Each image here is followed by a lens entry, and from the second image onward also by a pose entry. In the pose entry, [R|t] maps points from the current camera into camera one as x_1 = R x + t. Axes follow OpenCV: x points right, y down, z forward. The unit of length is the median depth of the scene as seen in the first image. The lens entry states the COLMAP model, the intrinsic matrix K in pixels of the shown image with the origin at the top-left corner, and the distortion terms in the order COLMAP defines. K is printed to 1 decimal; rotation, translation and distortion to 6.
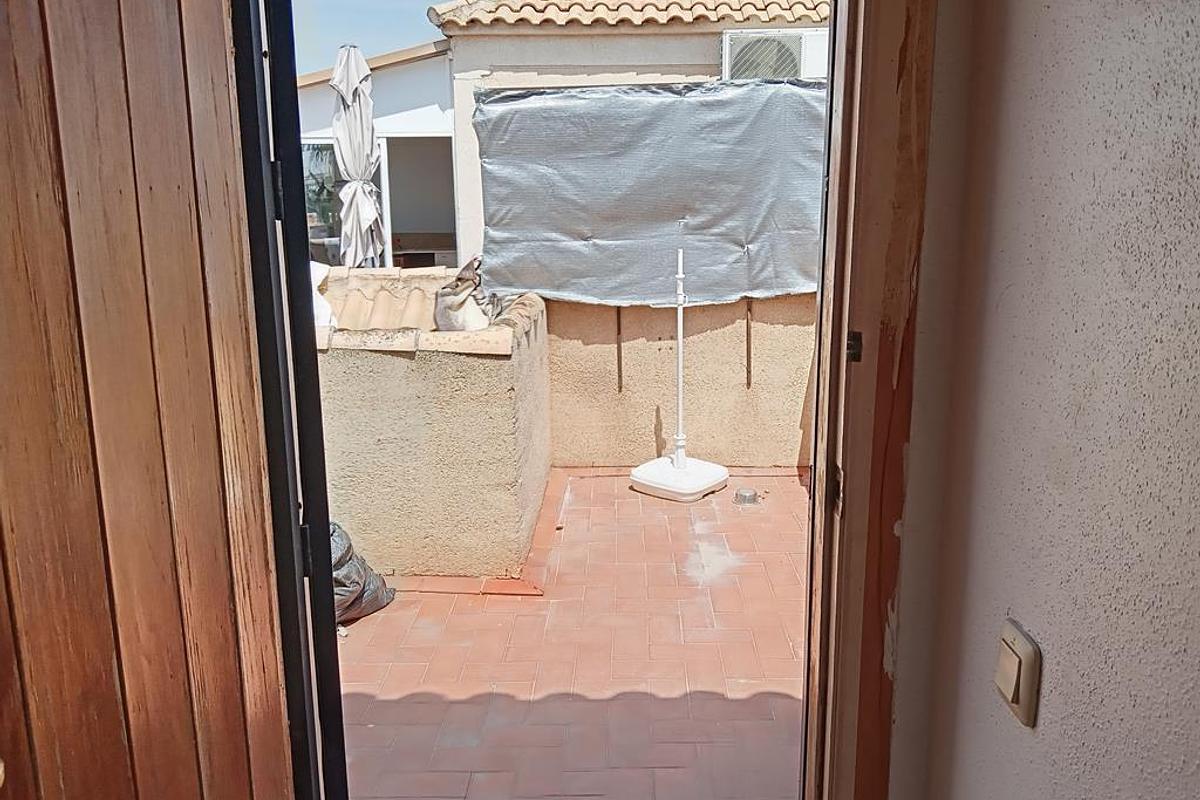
lens RADIAL K [[960.0, 0, 620.4], [0, 960.0, 401.8], [0, 0, 1]] dist [0.171426, -0.482008]
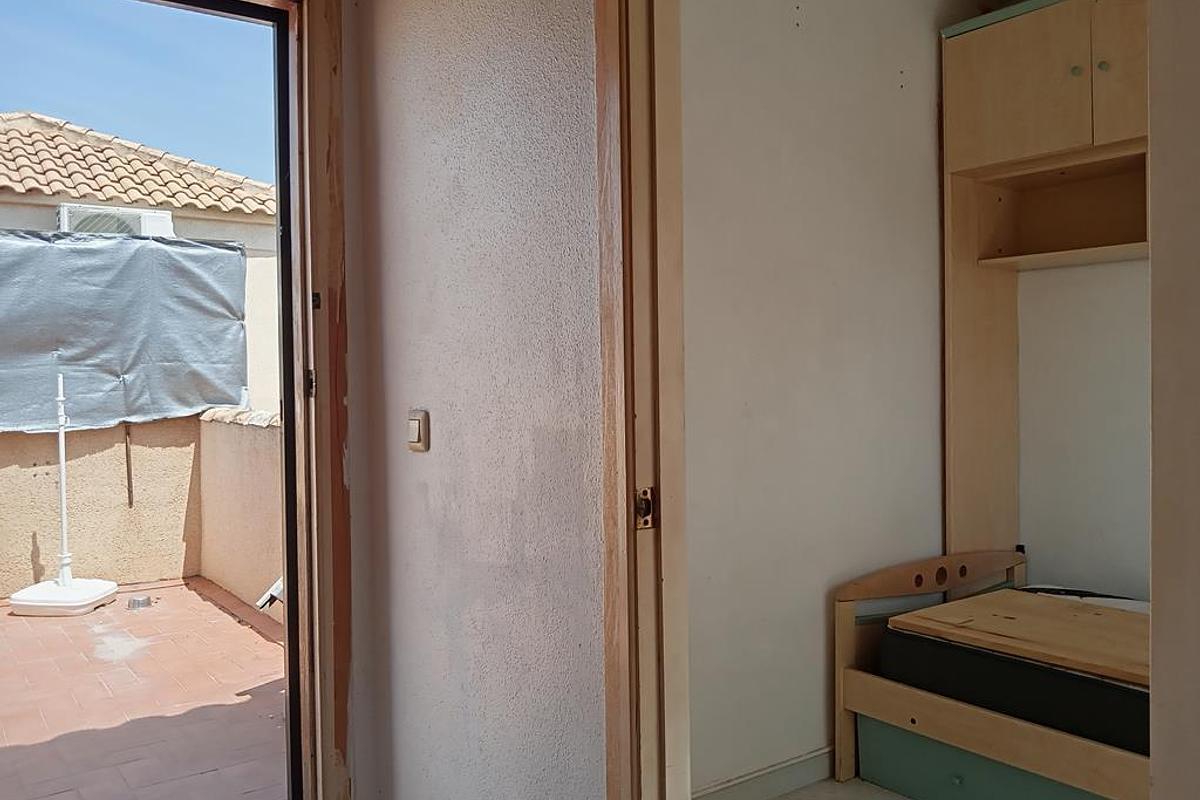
lens RADIAL K [[980.6, 0, 607.1], [0, 980.6, 400.0], [0, 0, 1]] dist [0.051172, -0.085389]
pose [[0.790080, -0.015474, 0.612809, -0.124696], [0.148191, 0.974852, -0.166443, 0.136581], [-0.594822, 0.222316, 0.772504, -0.197753]]
